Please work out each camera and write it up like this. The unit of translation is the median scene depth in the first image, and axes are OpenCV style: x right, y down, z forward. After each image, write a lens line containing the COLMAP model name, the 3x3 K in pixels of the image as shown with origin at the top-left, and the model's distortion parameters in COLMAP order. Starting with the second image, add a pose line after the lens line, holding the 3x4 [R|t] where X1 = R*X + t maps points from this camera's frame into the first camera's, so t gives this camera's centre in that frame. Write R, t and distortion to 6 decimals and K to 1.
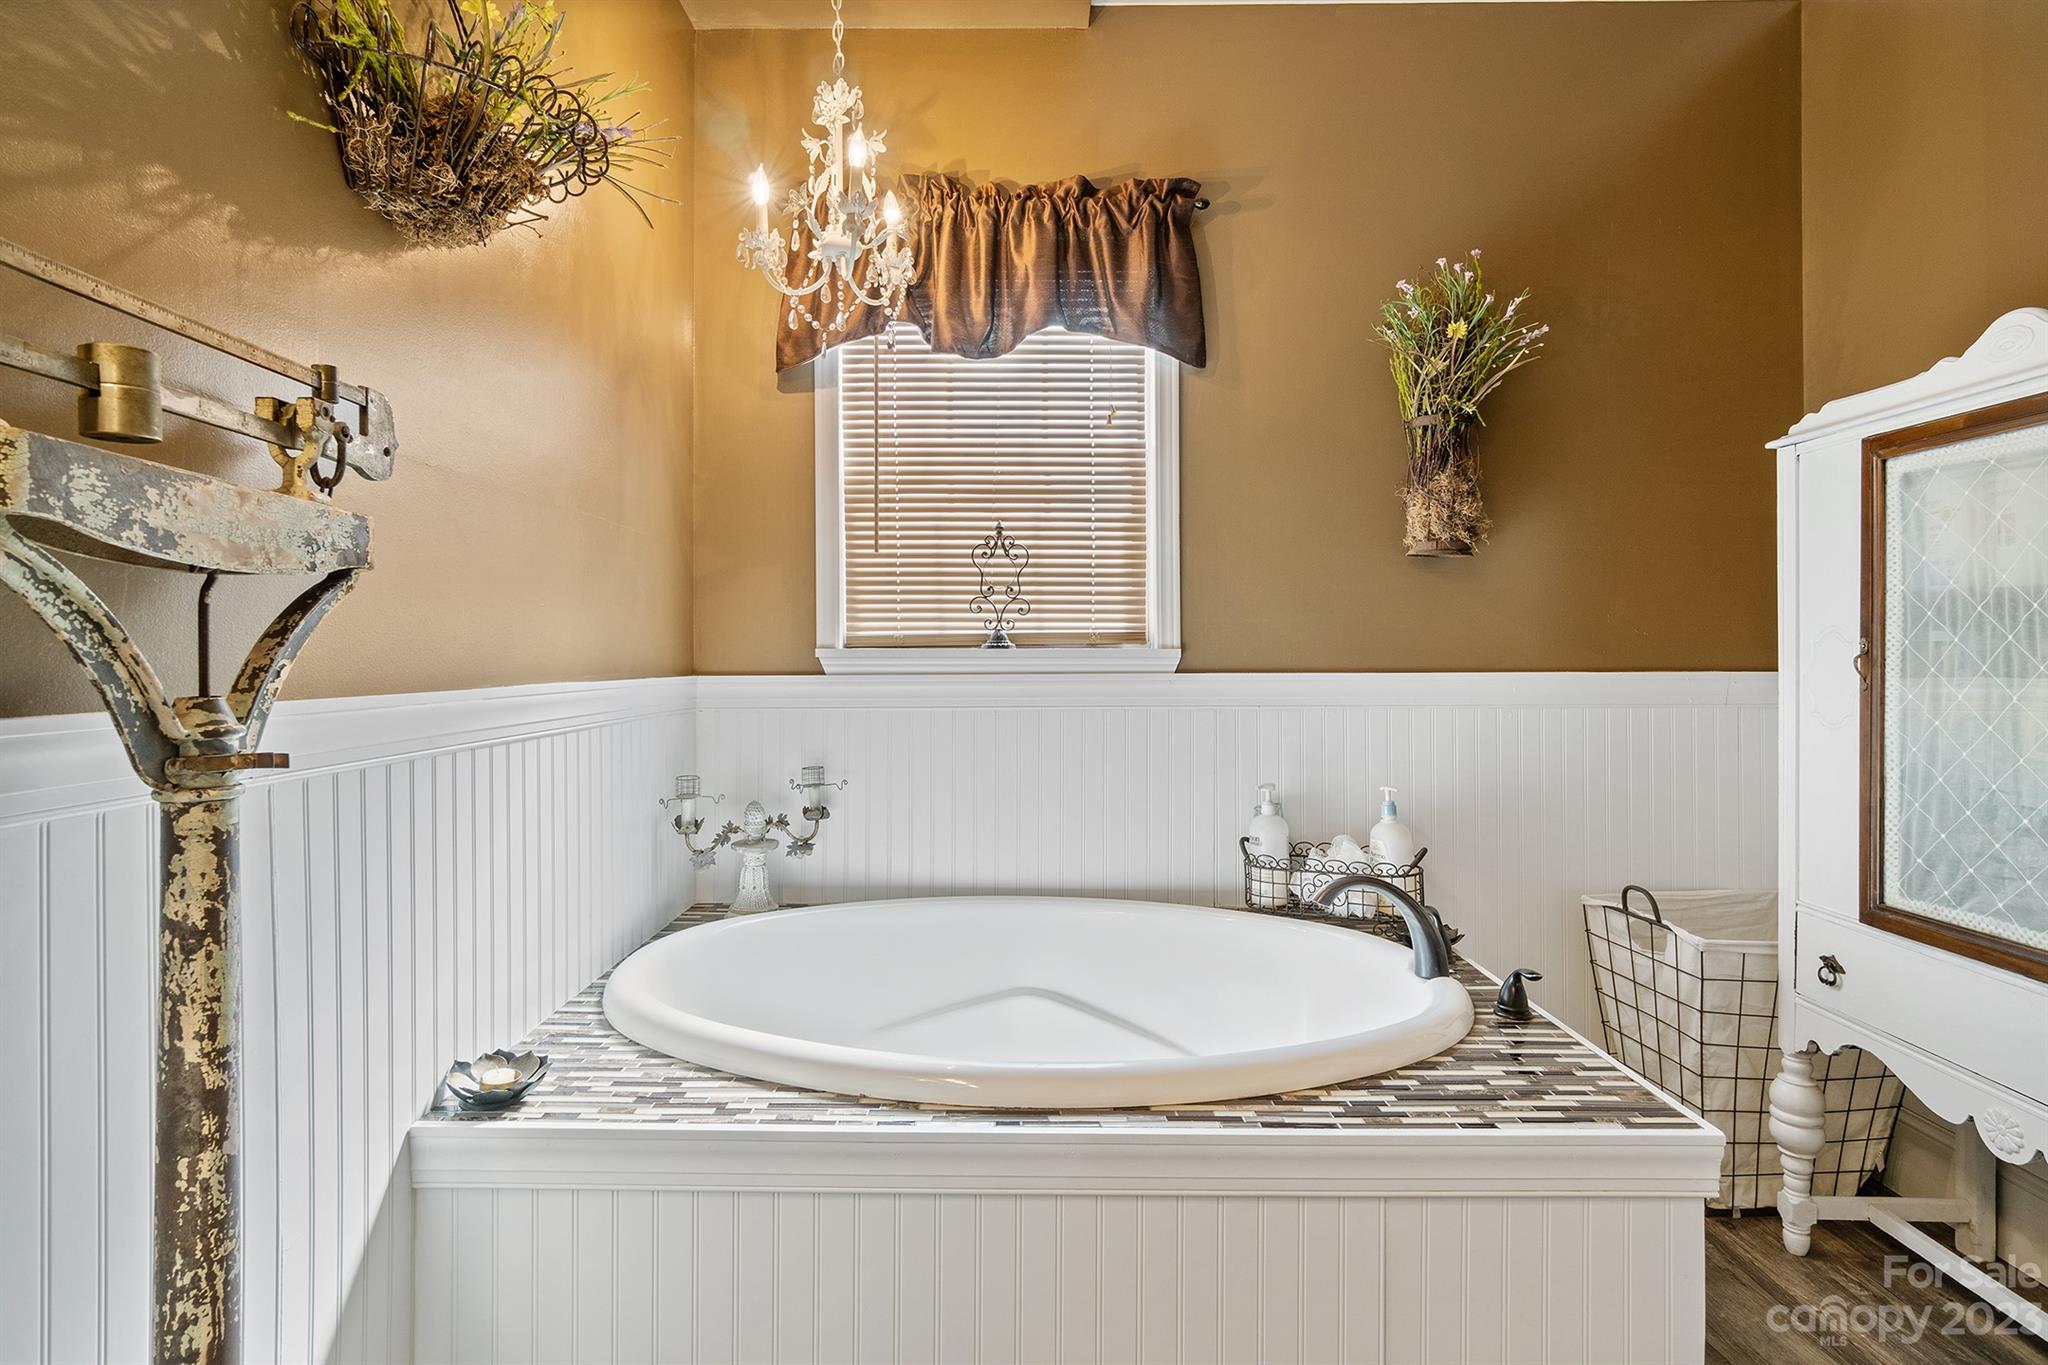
lens RADIAL K [[1086.0, 0, 1024.8], [0, 1086.0, 664.6], [0, 0, 1]] dist [-0.002333, -0.001394]
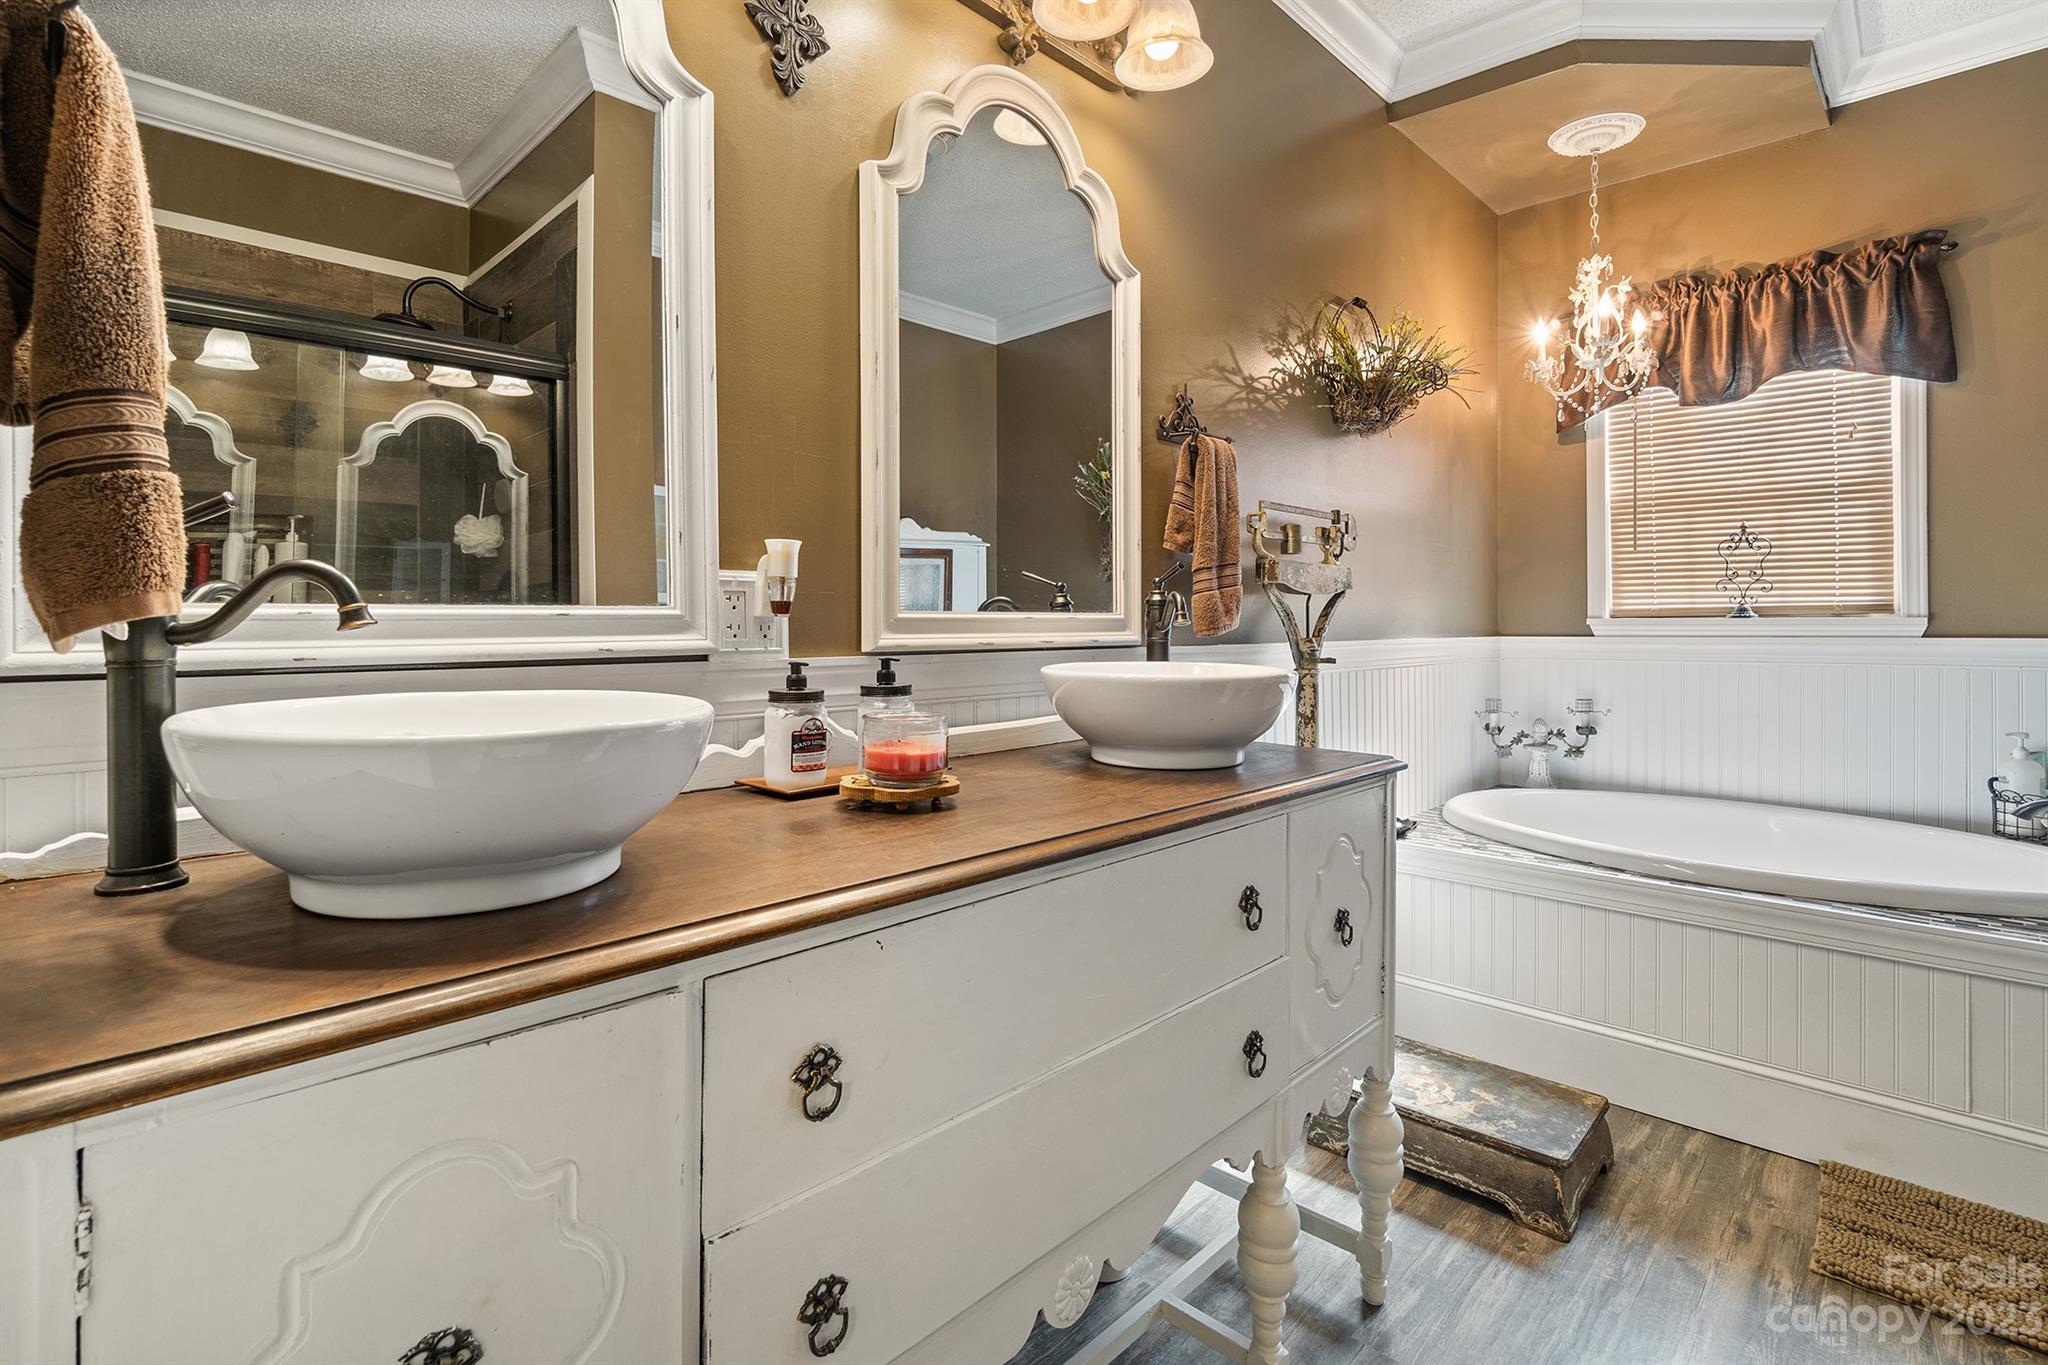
lens RADIAL K [[974.0, 0, 1011.1], [0, 974.0, 612.6], [0, 0, 1]] dist [-0.000604, 0.001022]
pose [[0.718200, -0.006476, -0.695806, 0.165679], [-0.005591, 0.999871, -0.015077, 0.001891], [0.695814, 0.014719, 0.718071, -0.487977]]
